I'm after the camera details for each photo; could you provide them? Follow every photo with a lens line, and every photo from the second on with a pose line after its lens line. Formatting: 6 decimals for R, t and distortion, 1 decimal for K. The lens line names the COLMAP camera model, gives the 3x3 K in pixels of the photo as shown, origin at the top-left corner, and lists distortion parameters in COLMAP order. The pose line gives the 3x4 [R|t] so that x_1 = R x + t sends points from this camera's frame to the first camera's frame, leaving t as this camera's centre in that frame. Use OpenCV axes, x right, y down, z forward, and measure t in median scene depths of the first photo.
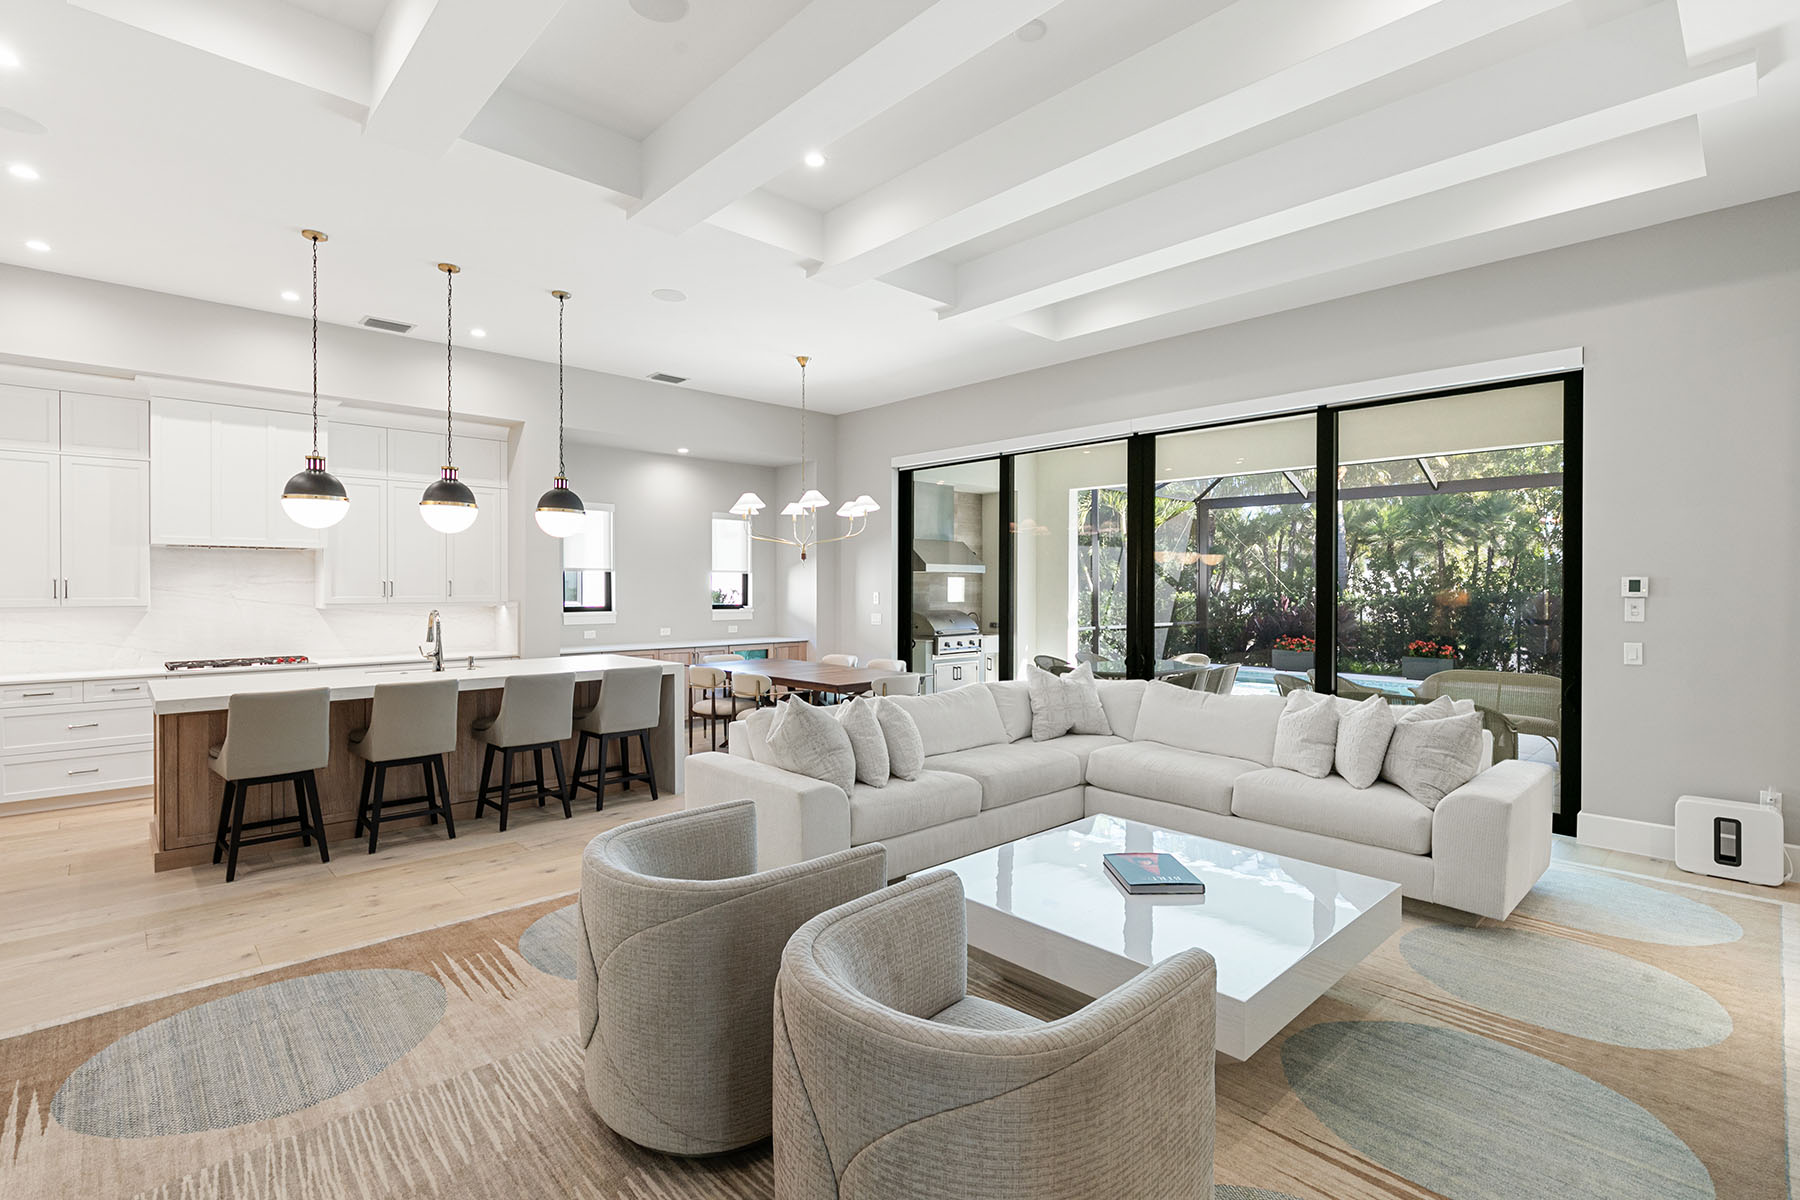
lens RADIAL K [[835.1, 0, 902.5], [0, 835.1, 589.8], [0, 0, 1]] dist [-0.004373, 0.000324]
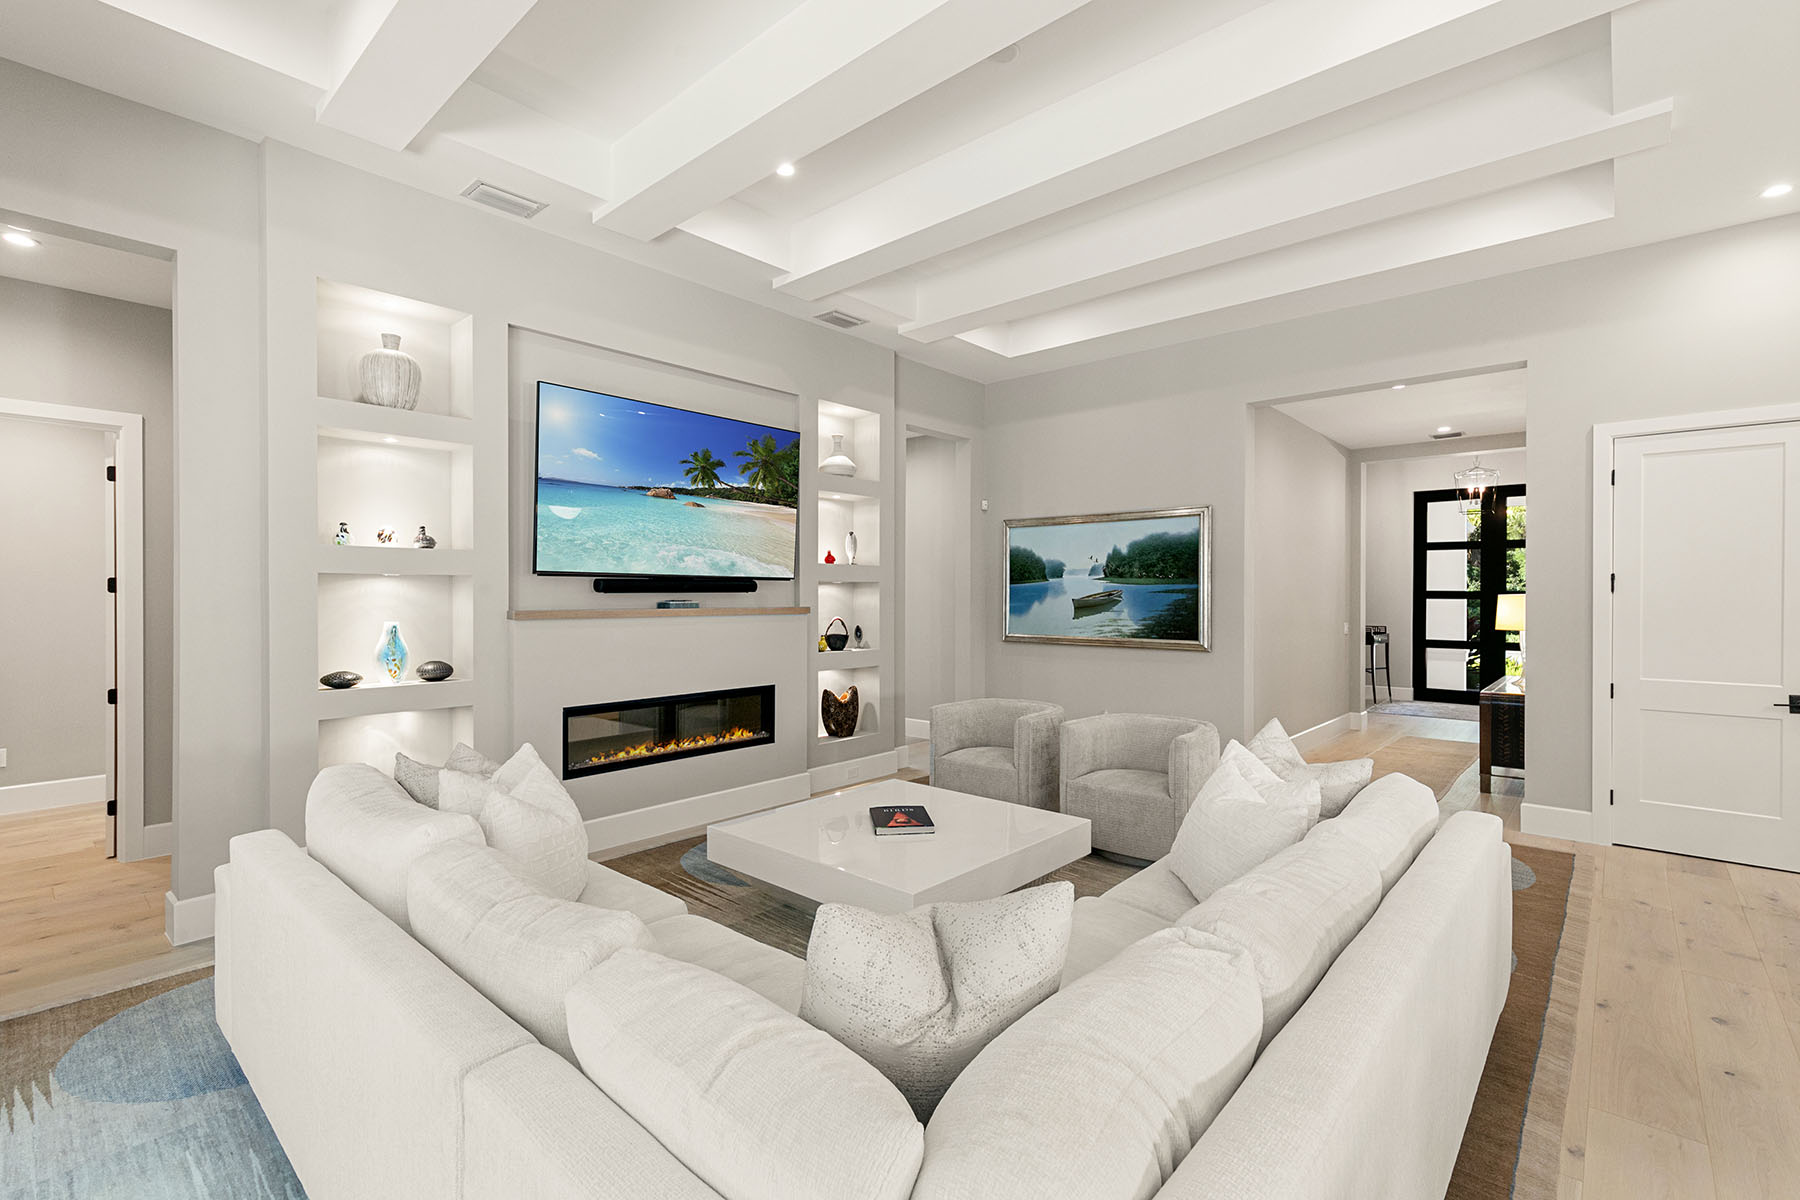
lens RADIAL K [[808.1, 0, 904.0], [0, 808.1, 595.2], [0, 0, 1]] dist [0.003376, -0.000288]
pose [[-0.996948, -0.003349, -0.077998, 0.198231], [-0.003638, 0.999987, 0.003564, -0.002161], [0.077985, 0.003837, -0.996947, 1.128639]]
